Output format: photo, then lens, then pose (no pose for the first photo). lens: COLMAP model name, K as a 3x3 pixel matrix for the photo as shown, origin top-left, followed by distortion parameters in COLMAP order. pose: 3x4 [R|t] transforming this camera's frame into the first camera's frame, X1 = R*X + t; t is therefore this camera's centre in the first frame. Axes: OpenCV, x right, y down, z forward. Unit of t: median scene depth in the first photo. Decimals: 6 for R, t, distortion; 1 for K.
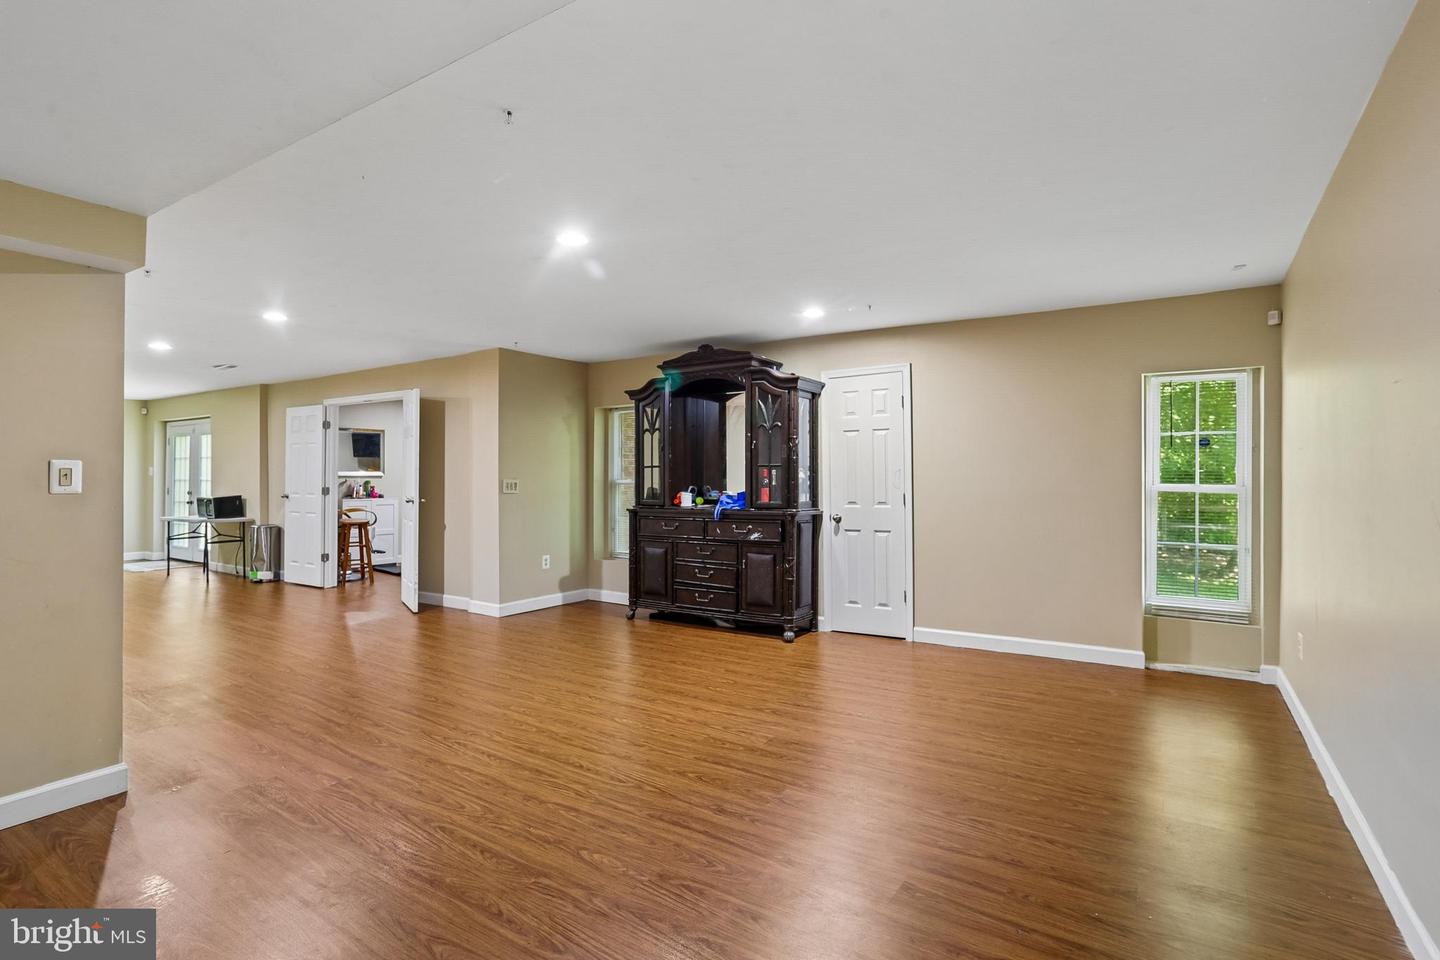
lens RADIAL K [[715.4, 0, 727.5], [0, 715.4, 476.4], [0, 0, 1]] dist [-0.020293, 0.009614]
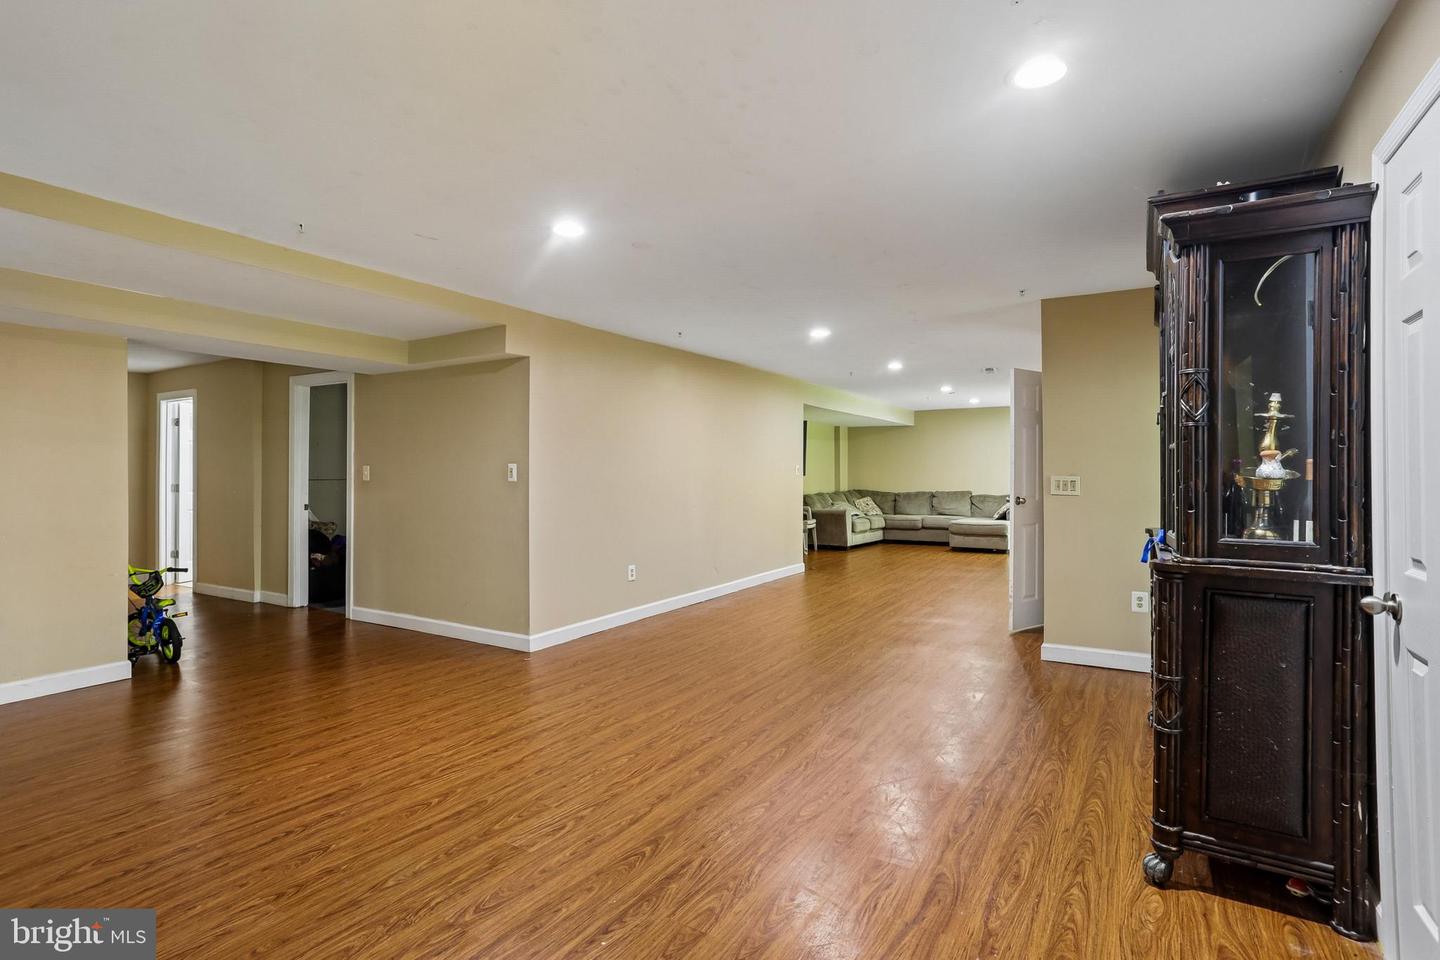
lens RADIAL K [[715.4, 0, 721.8], [0, 715.4, 474.9], [0, 0, 1]] dist [-0.020293, 0.009614]
pose [[0.023141, 0.002415, -0.999729, 0.747932], [-0.000070, 0.999997, 0.002414, 0.001412], [0.999732, 0.000014, 0.023141, 1.164216]]
